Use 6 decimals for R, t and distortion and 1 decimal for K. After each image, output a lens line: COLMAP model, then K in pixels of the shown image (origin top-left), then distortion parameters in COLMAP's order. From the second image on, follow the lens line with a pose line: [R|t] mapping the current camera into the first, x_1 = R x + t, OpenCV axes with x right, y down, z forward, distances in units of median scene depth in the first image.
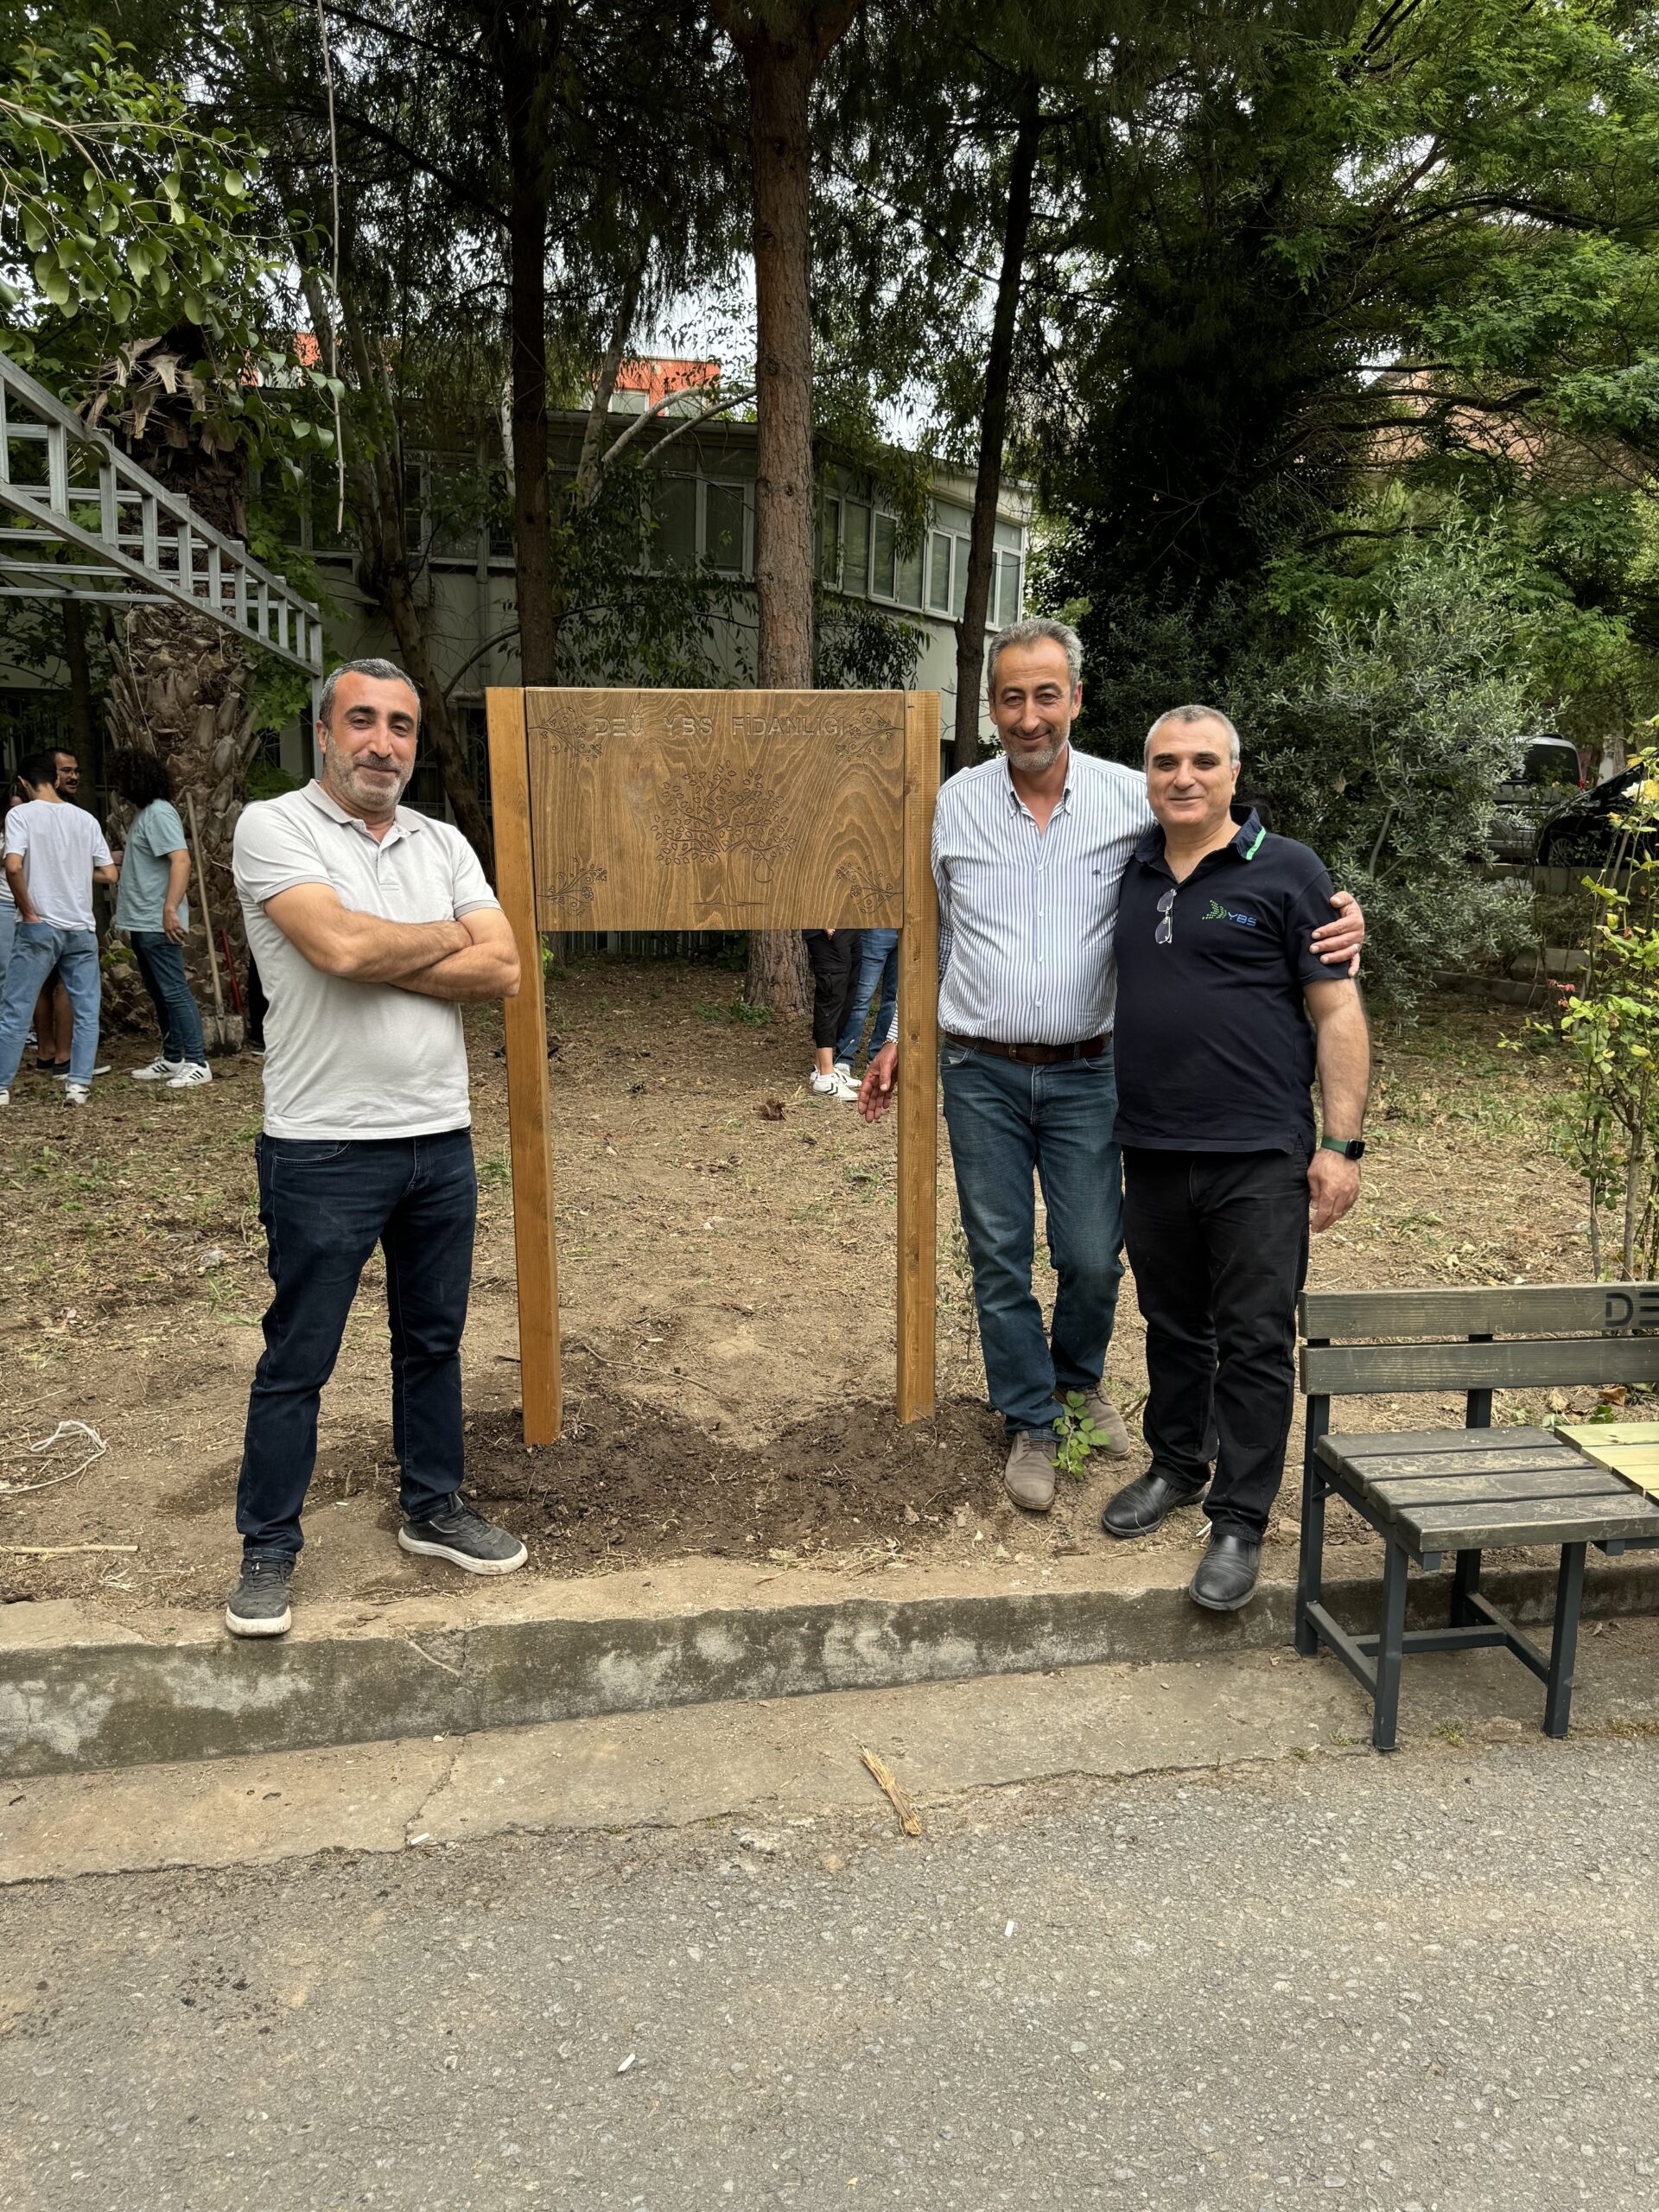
lens RADIAL K [[1598.5, 0, 841.5], [0, 1598.5, 1108.1], [0, 0, 1]] dist [0.036772, -0.028248]
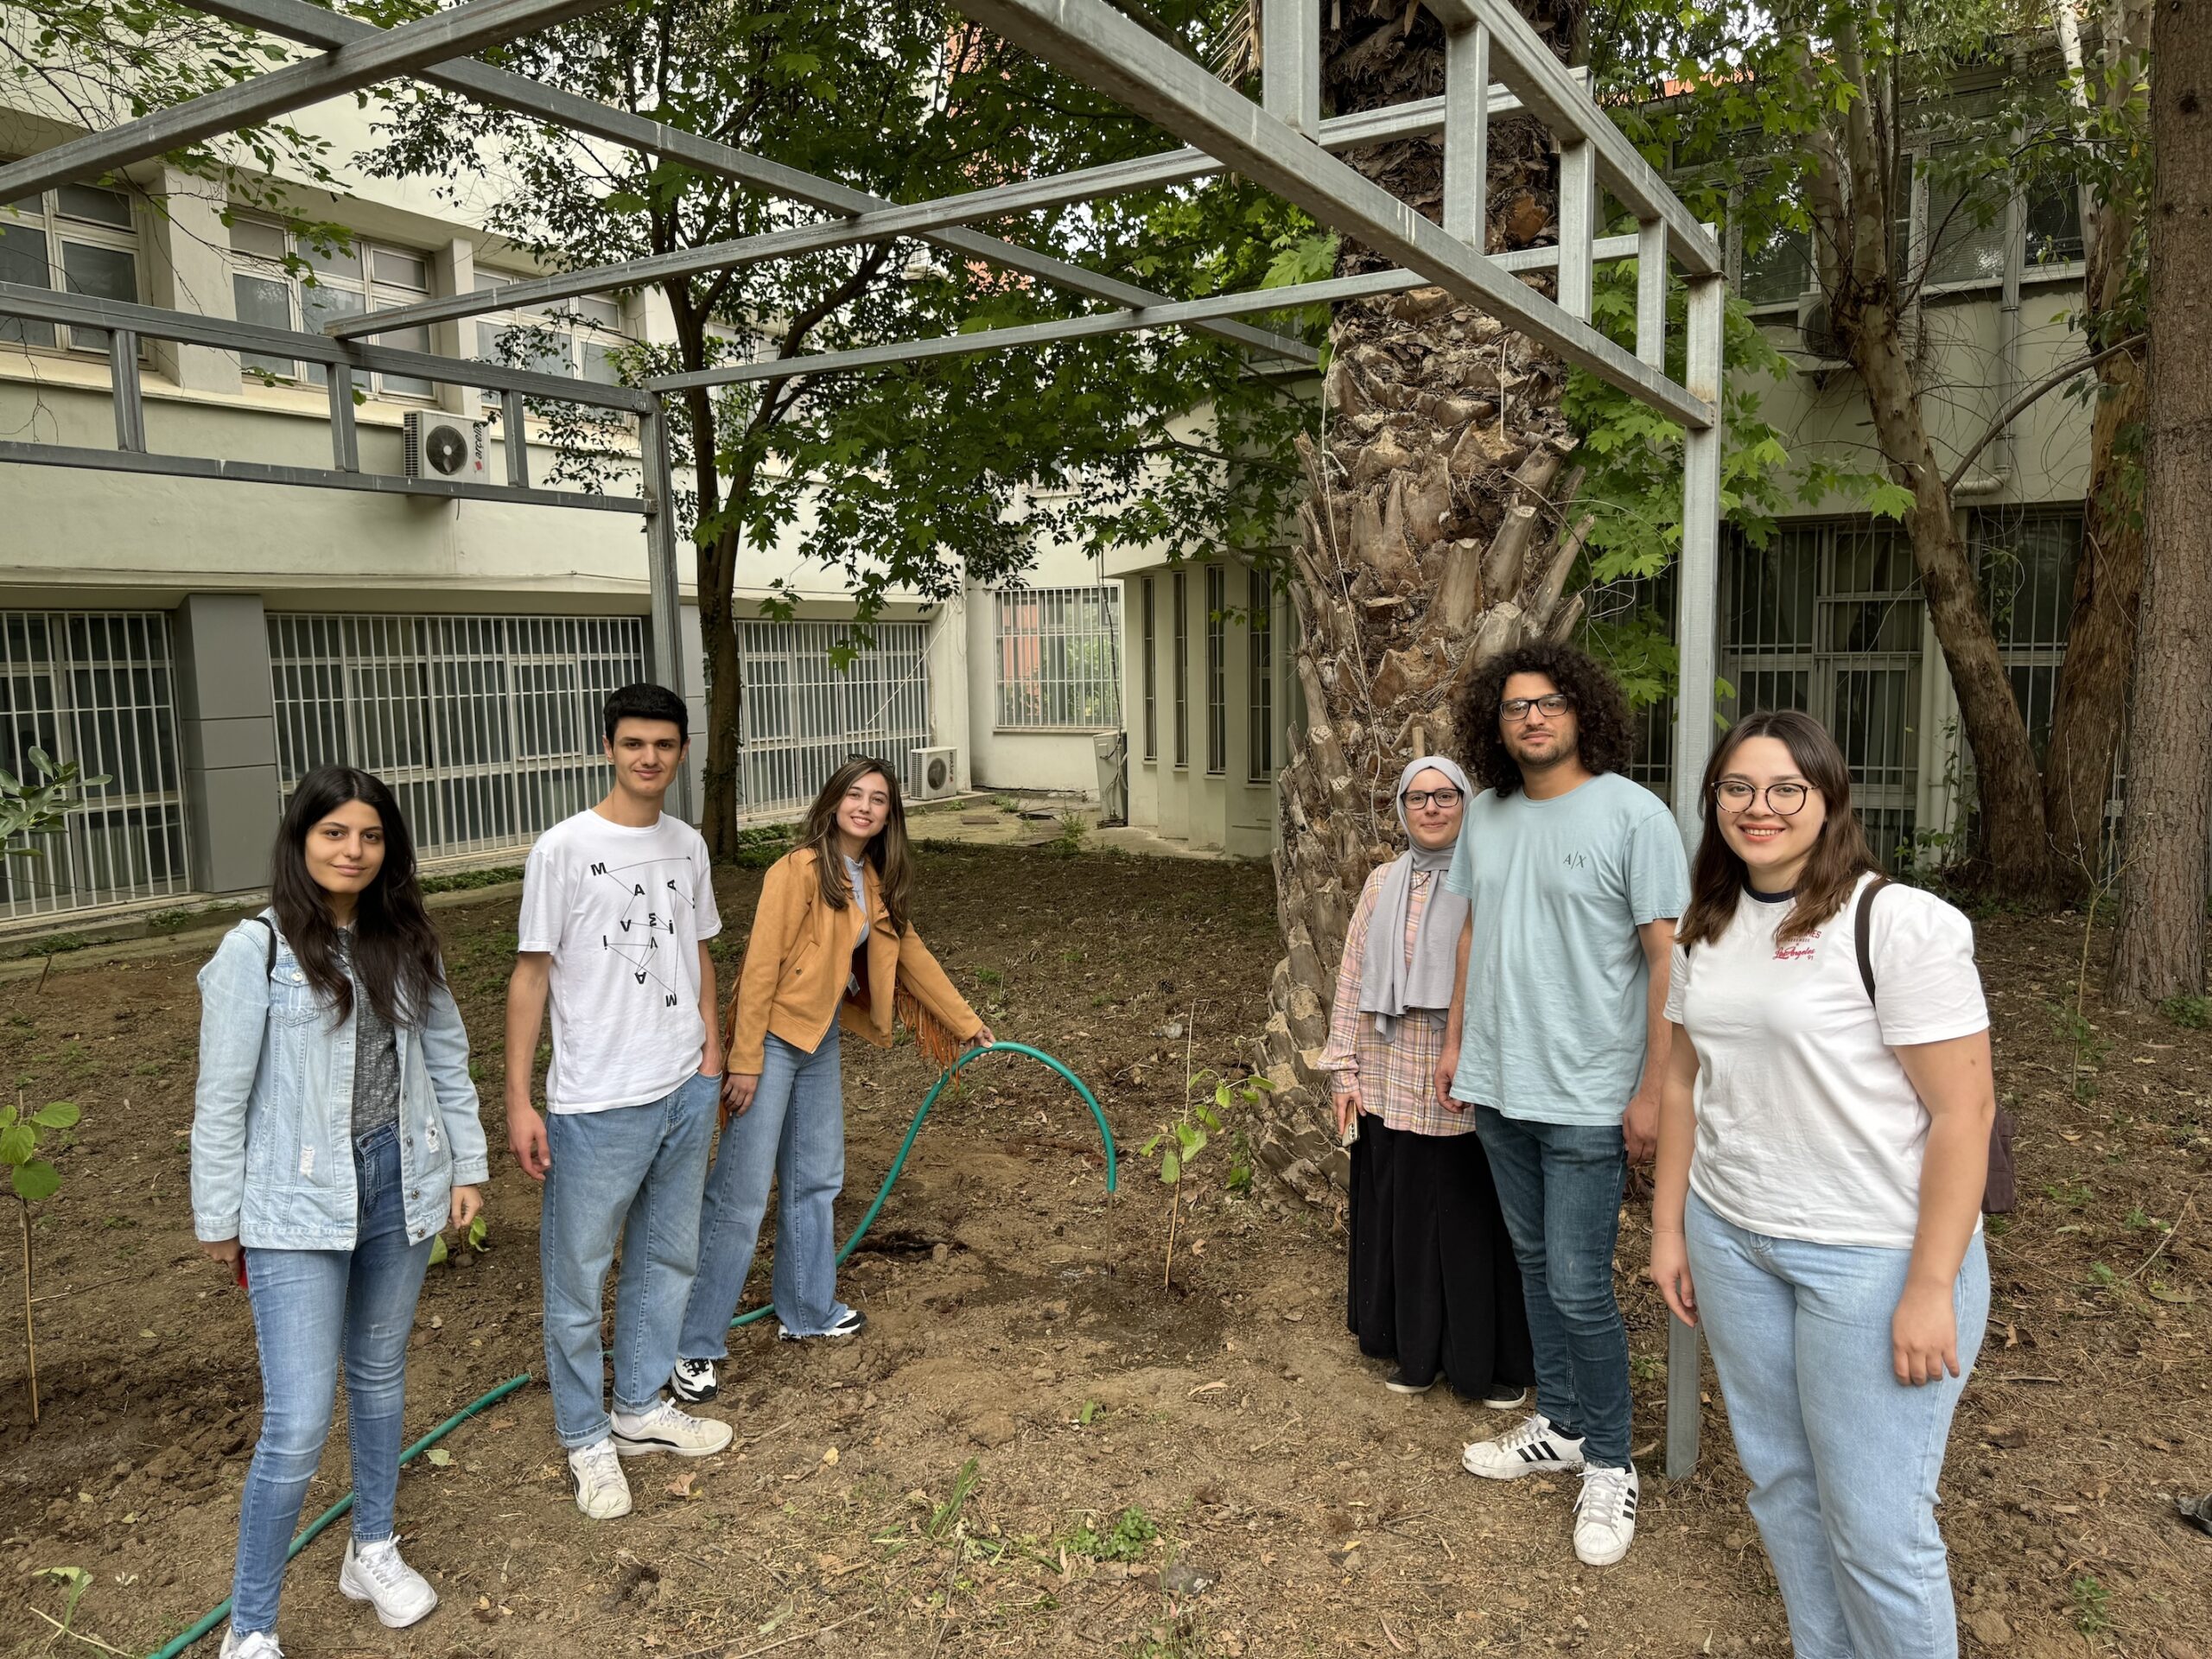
lens RADIAL K [[1576.2, 0, 1113.0], [0, 1576.2, 837.5], [0, 0, 1]] dist [0.159233, -0.238342]
pose [[0.777369, 0.030549, -0.628302, -0.165768], [-0.067775, 0.997073, -0.035376, -0.129521], [0.625383, 0.070084, 0.777164, 0.534502]]
